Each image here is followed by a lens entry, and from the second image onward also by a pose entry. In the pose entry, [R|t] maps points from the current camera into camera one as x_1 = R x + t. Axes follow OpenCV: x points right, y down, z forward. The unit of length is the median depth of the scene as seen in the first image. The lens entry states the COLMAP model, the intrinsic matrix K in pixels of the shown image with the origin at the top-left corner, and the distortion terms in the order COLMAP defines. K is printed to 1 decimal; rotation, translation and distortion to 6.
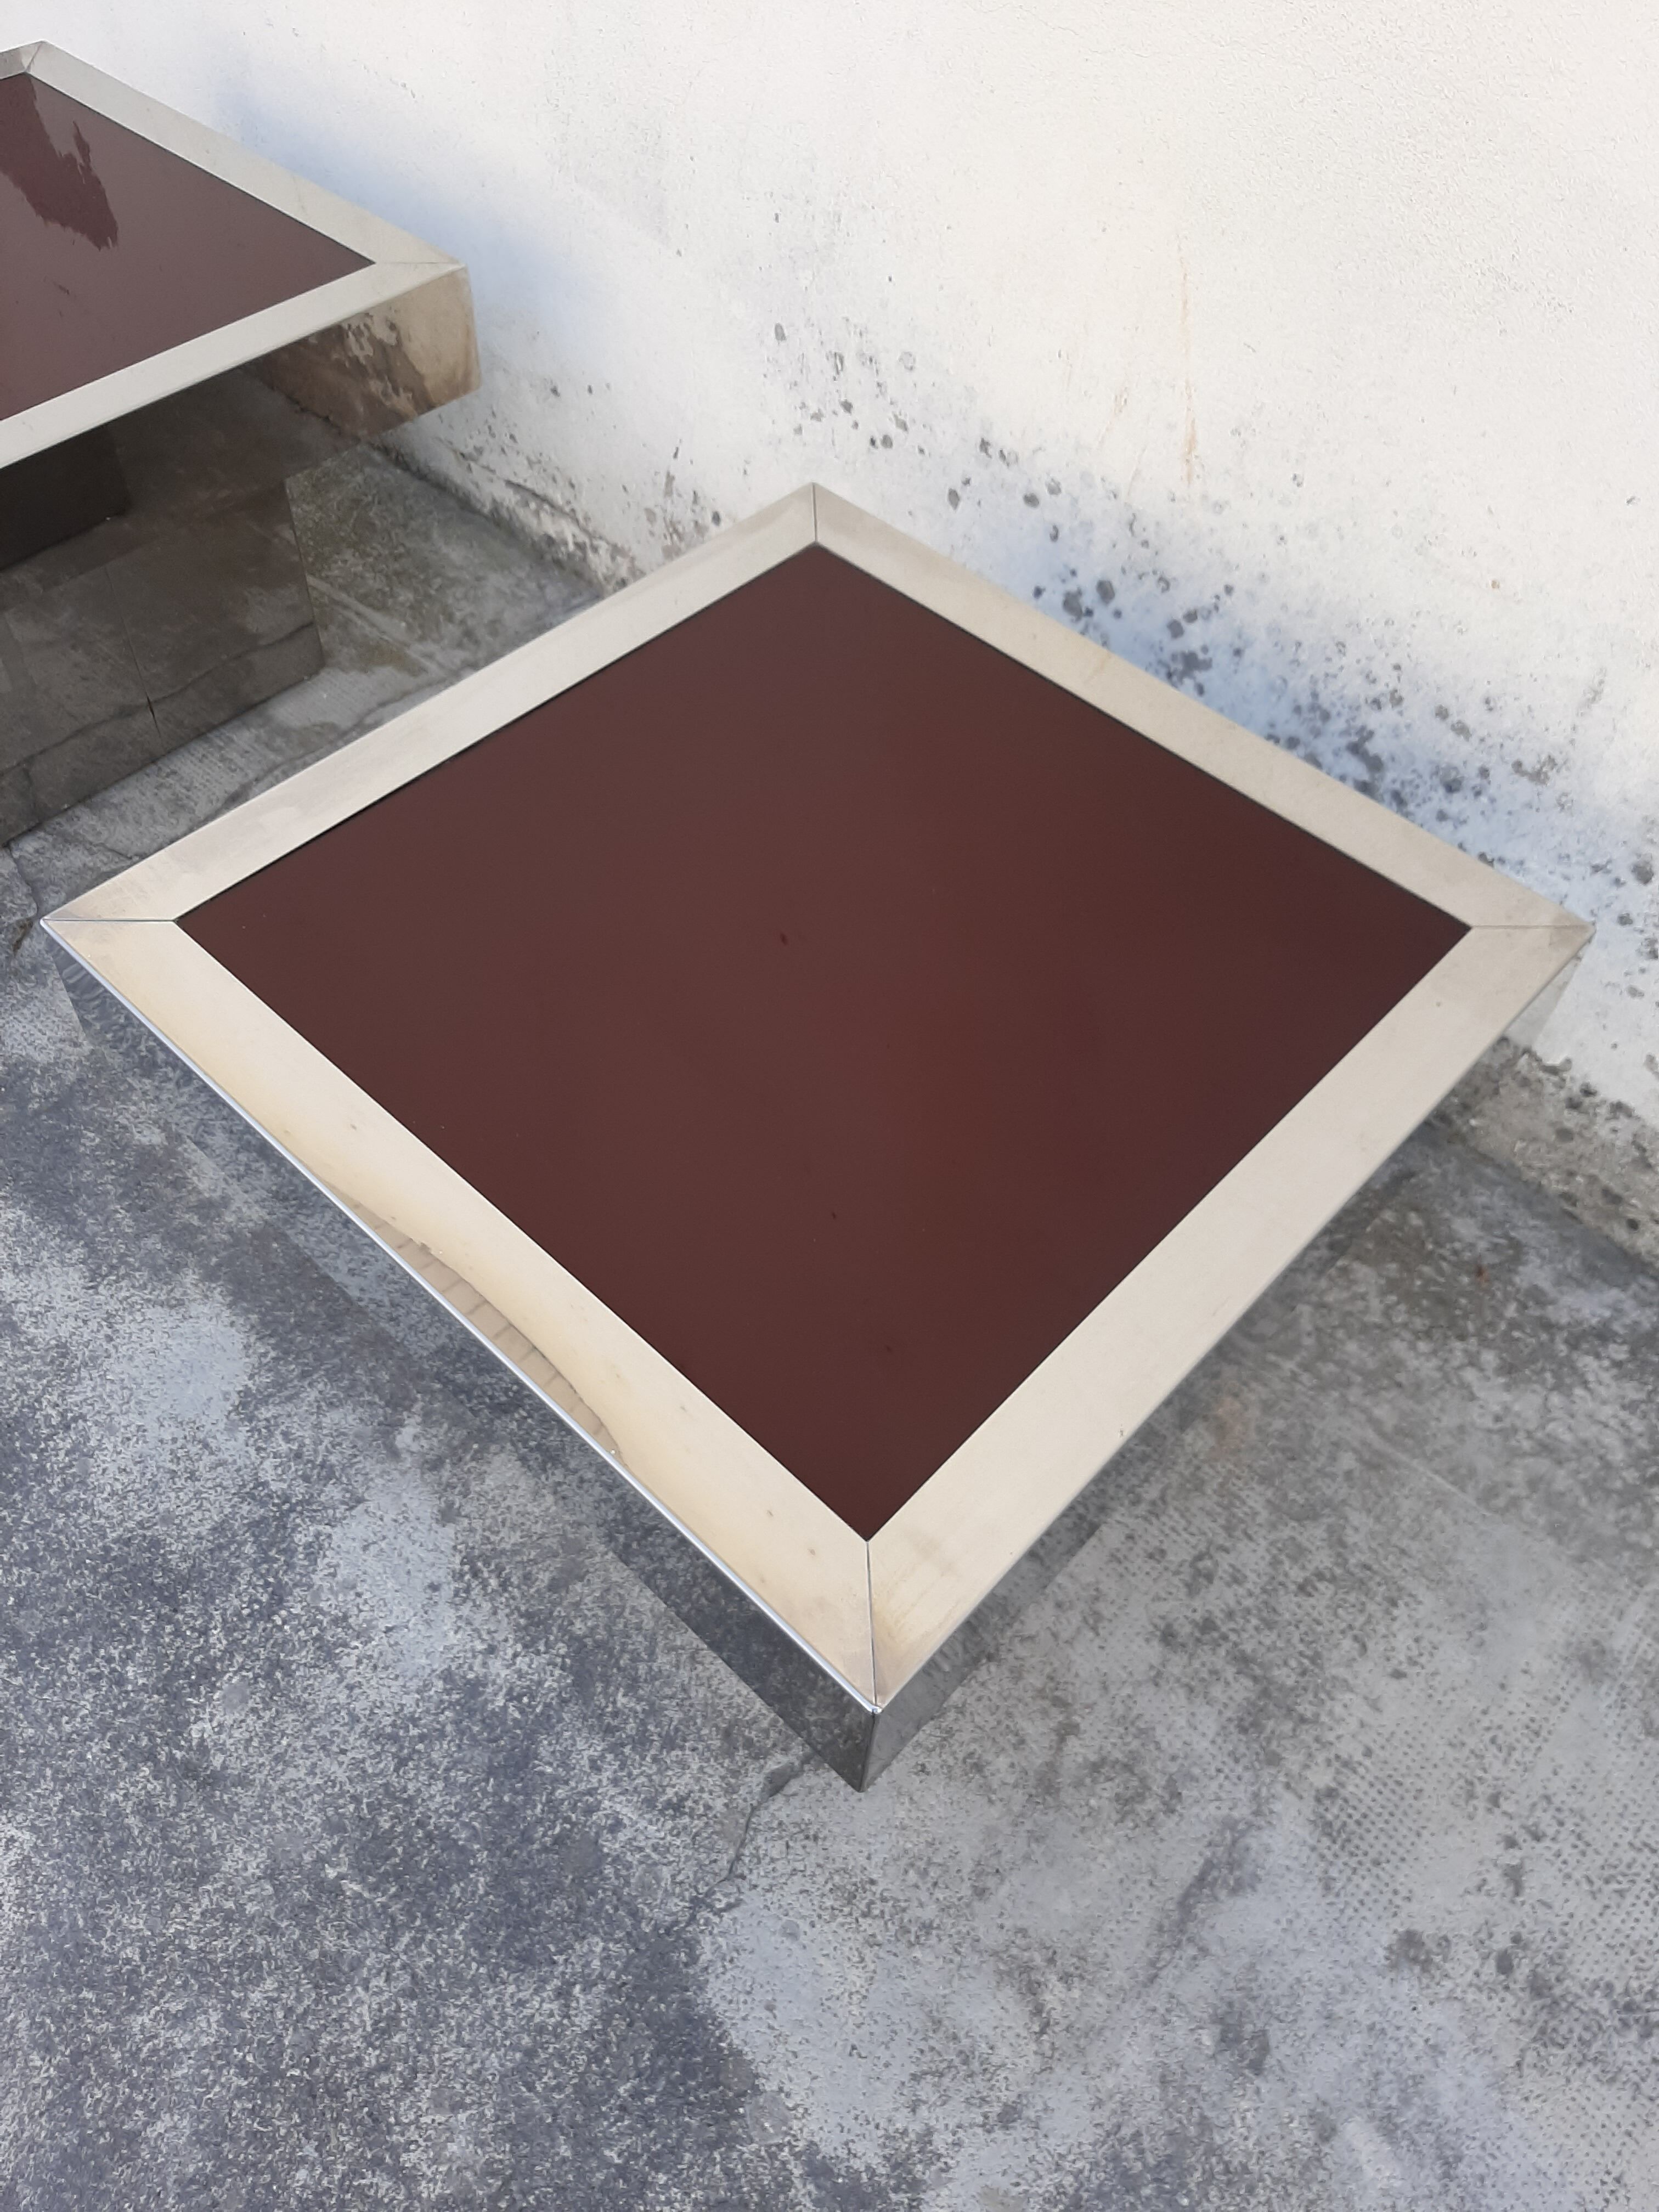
lens RADIAL K [[1700.9, 0, 815.6], [0, 1700.9, 1090.3], [0, 0, 1]] dist [0.043997, -0.123717]
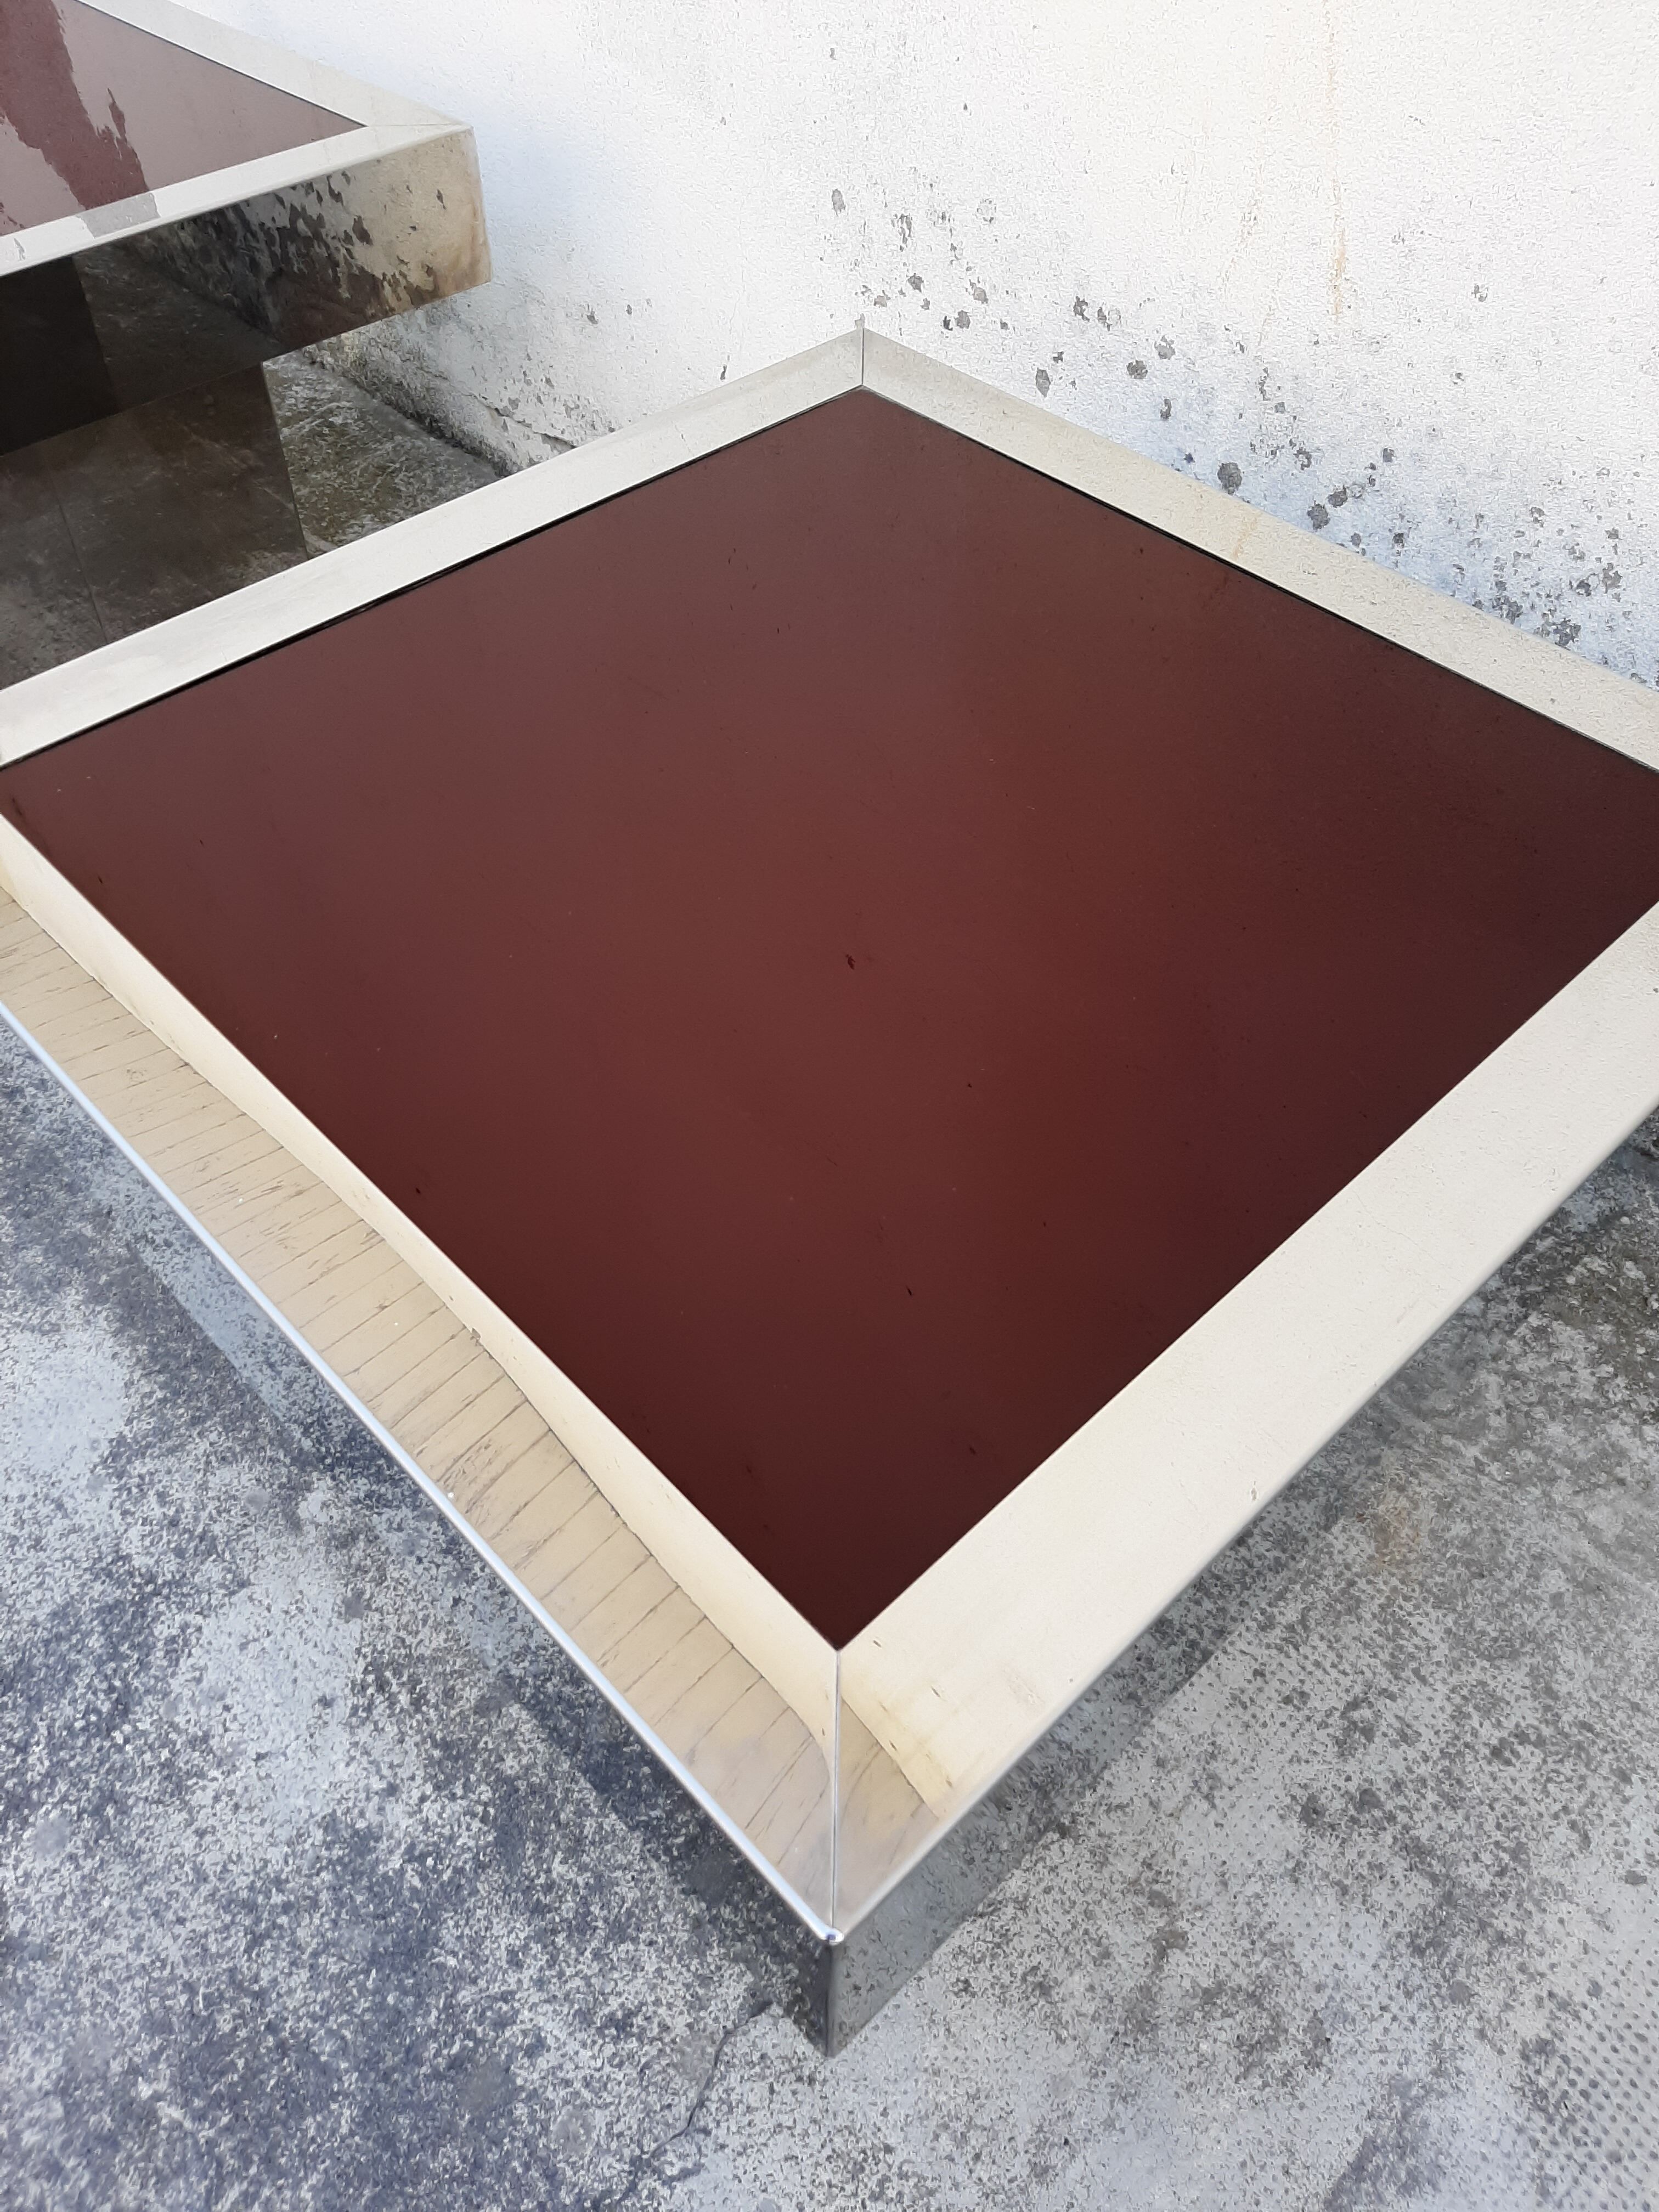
lens RADIAL K [[1720.6, 0, 810.6], [0, 1720.6, 1085.4], [0, 0, 1]] dist [0.053510, -0.121296]
pose [[0.997587, 0.017304, -0.067238, 0.037989], [-0.022549, 0.996695, -0.078045, 0.073459], [0.065665, 0.079372, 0.994680, 0.229045]]
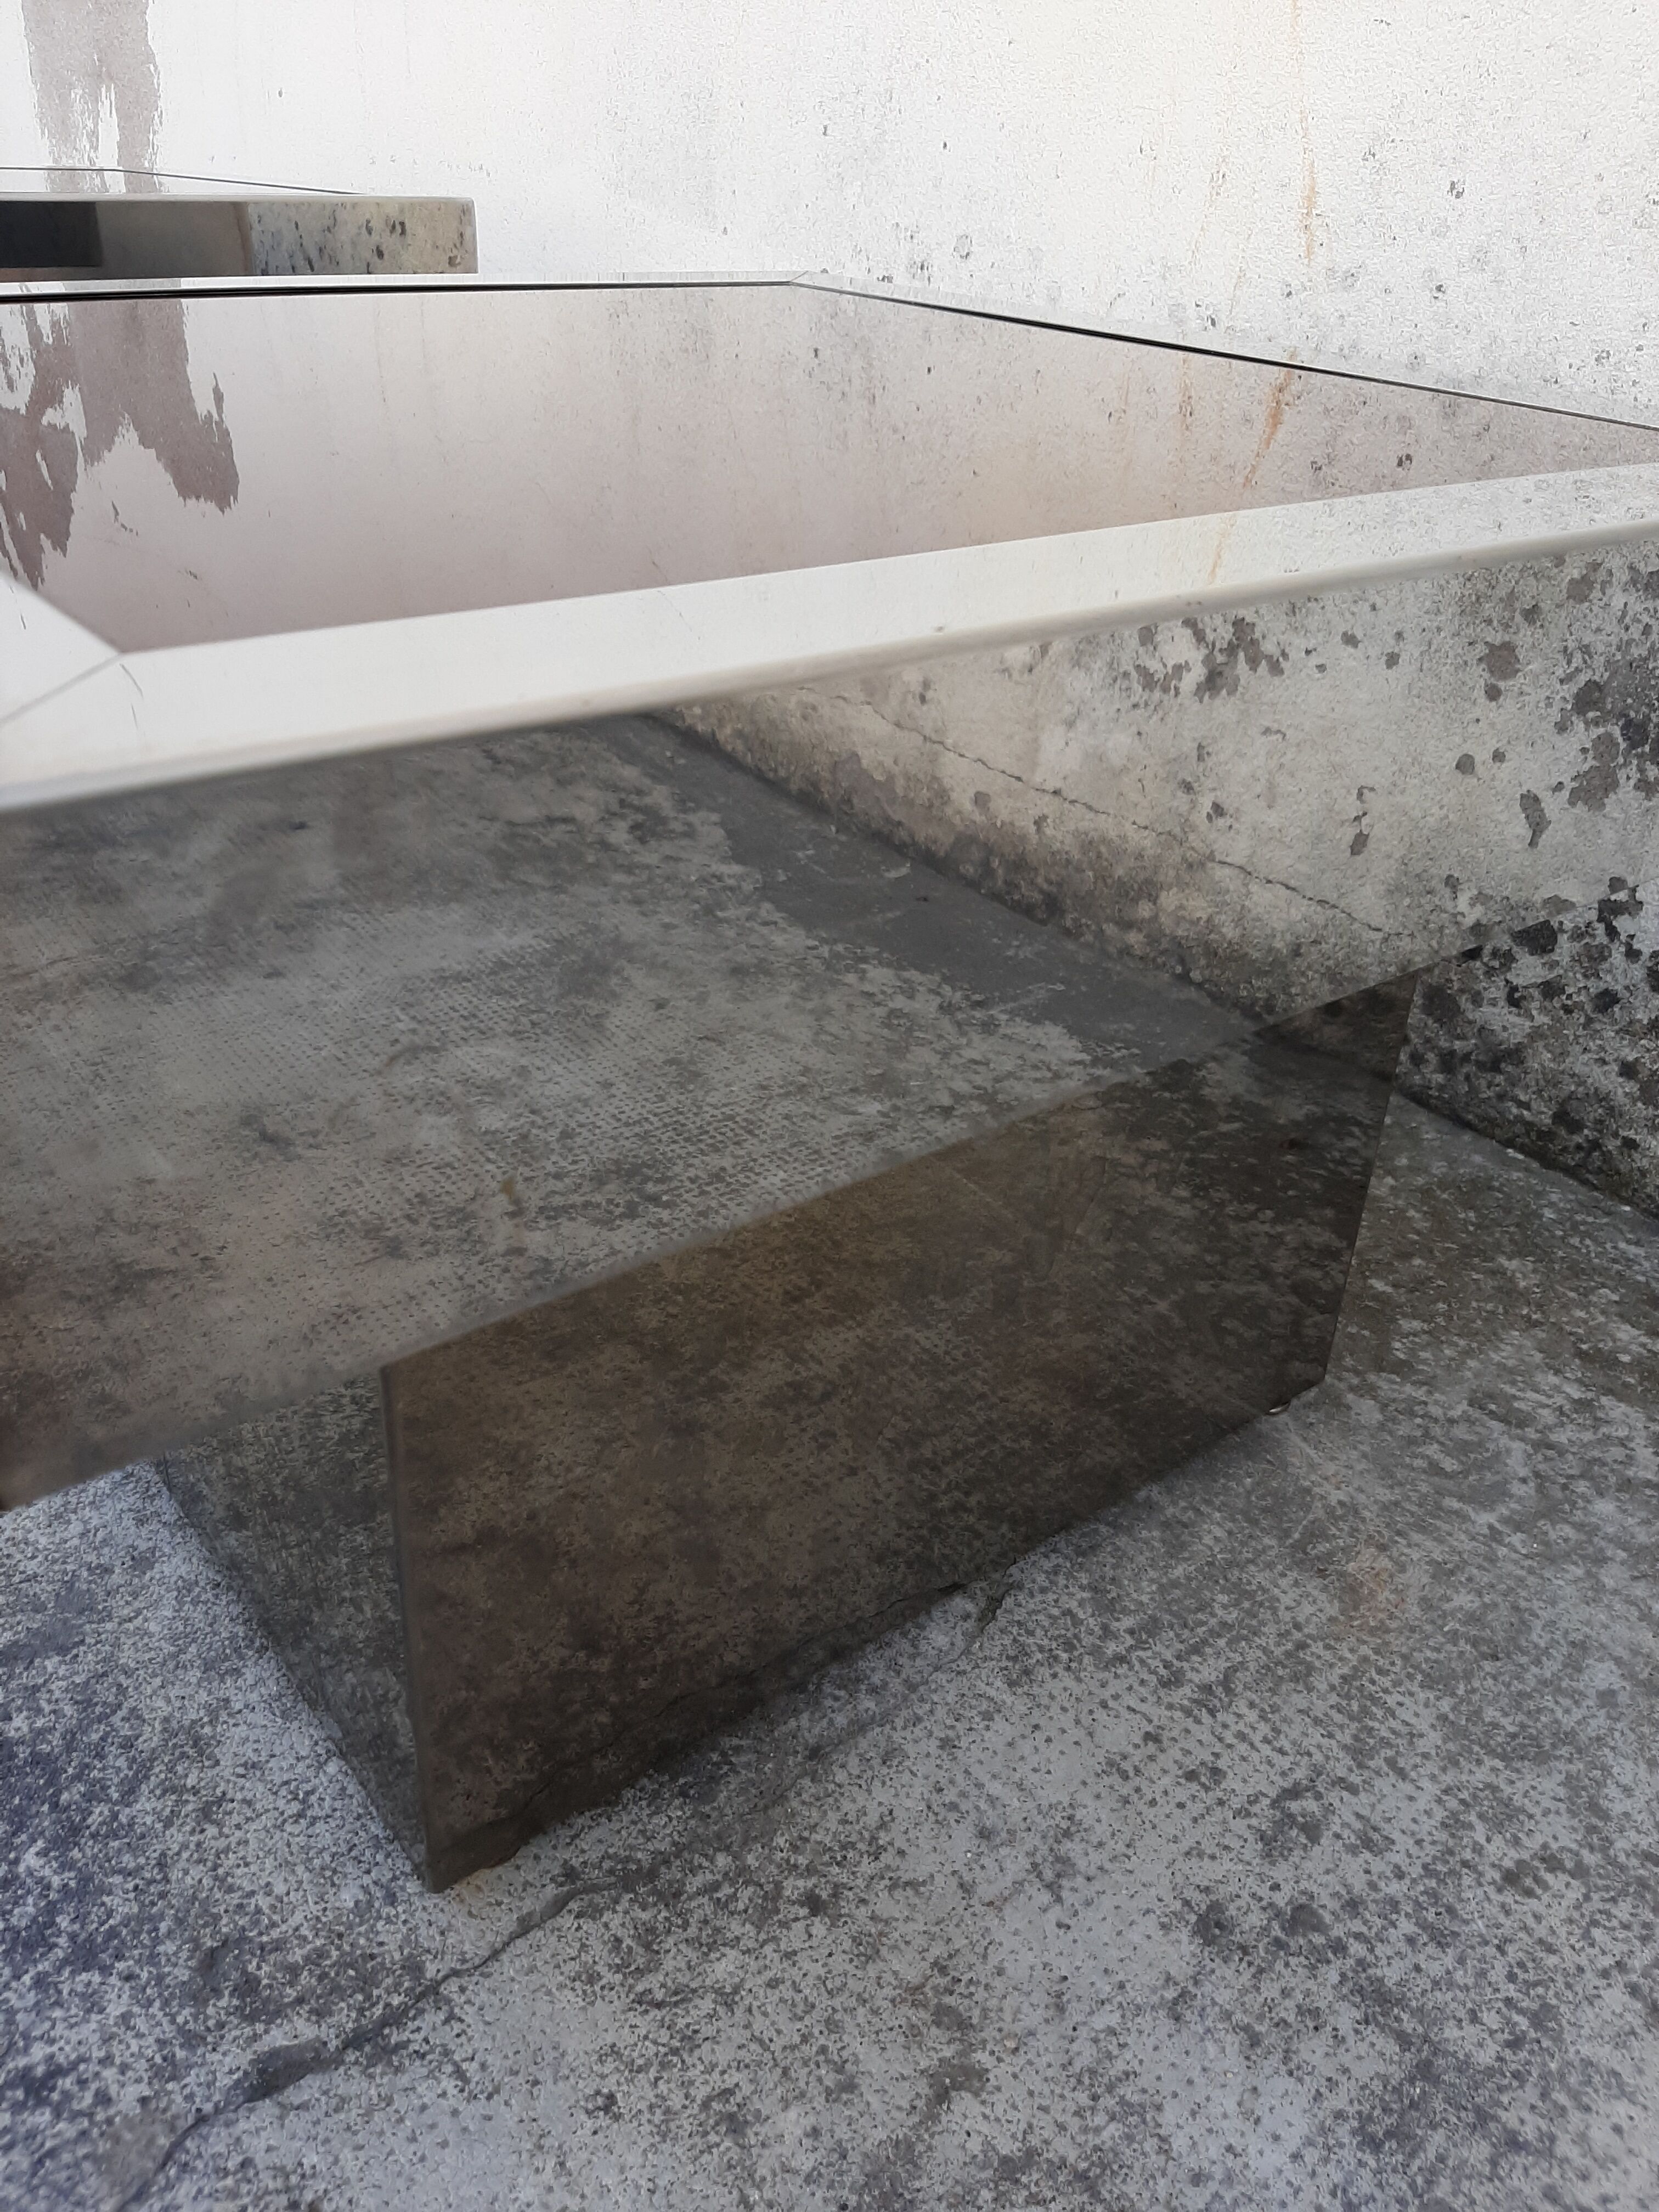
lens RADIAL K [[1741.3, 0, 815.5], [0, 1741.3, 1076.2], [0, 0, 1]] dist [0.066855, -0.146452]
pose [[0.988345, 0.079031, -0.130107, 0.144443], [-0.124740, 0.910347, -0.394599, 0.311604], [0.087257, 0.406229, 0.909595, 0.469031]]
